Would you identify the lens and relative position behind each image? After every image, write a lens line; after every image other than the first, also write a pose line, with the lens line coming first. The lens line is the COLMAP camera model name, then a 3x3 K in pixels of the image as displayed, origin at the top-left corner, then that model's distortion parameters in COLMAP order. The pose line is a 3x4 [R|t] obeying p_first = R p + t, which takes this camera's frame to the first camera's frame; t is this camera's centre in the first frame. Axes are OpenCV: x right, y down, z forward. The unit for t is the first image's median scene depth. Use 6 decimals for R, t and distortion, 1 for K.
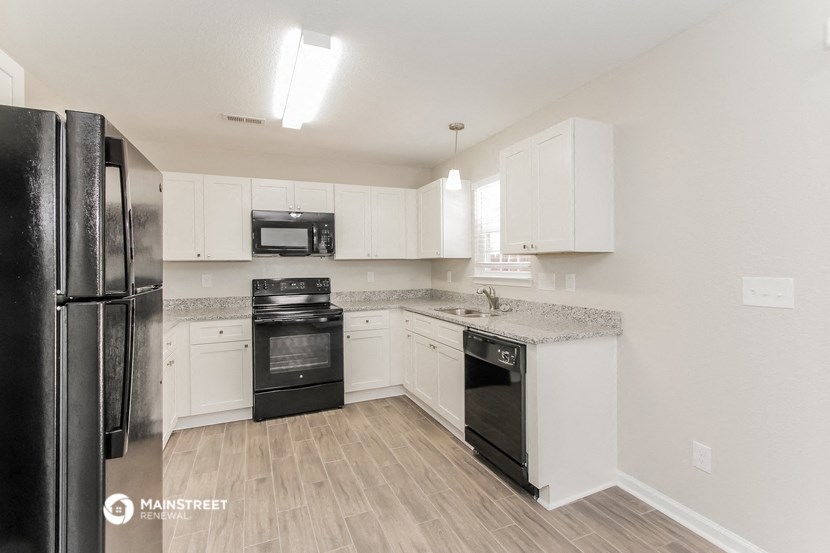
lens RADIAL K [[402.2, 0, 415.0], [0, 402.2, 276.5], [0, 0, 1]] dist [-0.001040, 0.000030]
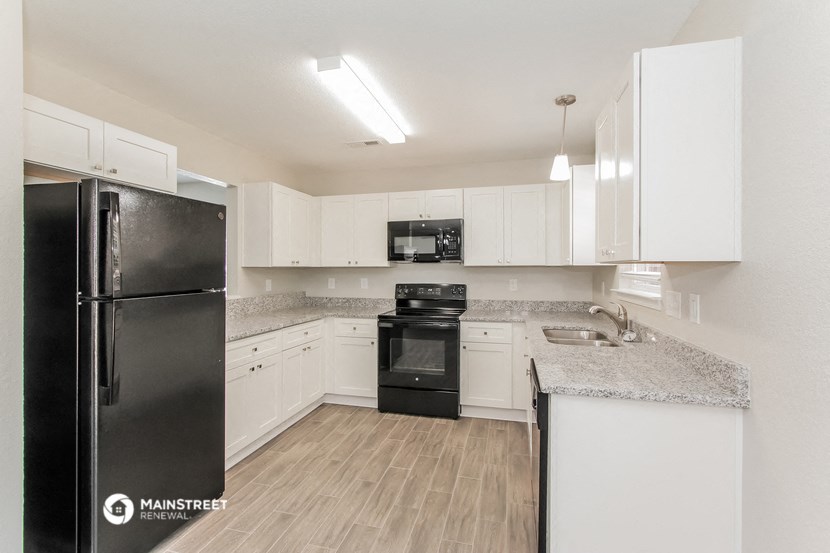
lens RADIAL K [[402.2, 0, 415.0], [0, 402.2, 276.5], [0, 0, 1]] dist [-0.001040, 0.000030]
pose [[0.767261, 0.023897, -0.640889, 0.384184], [-0.025073, 0.999659, 0.007258, -0.024377], [0.640844, 0.010500, 0.767599, 0.203614]]
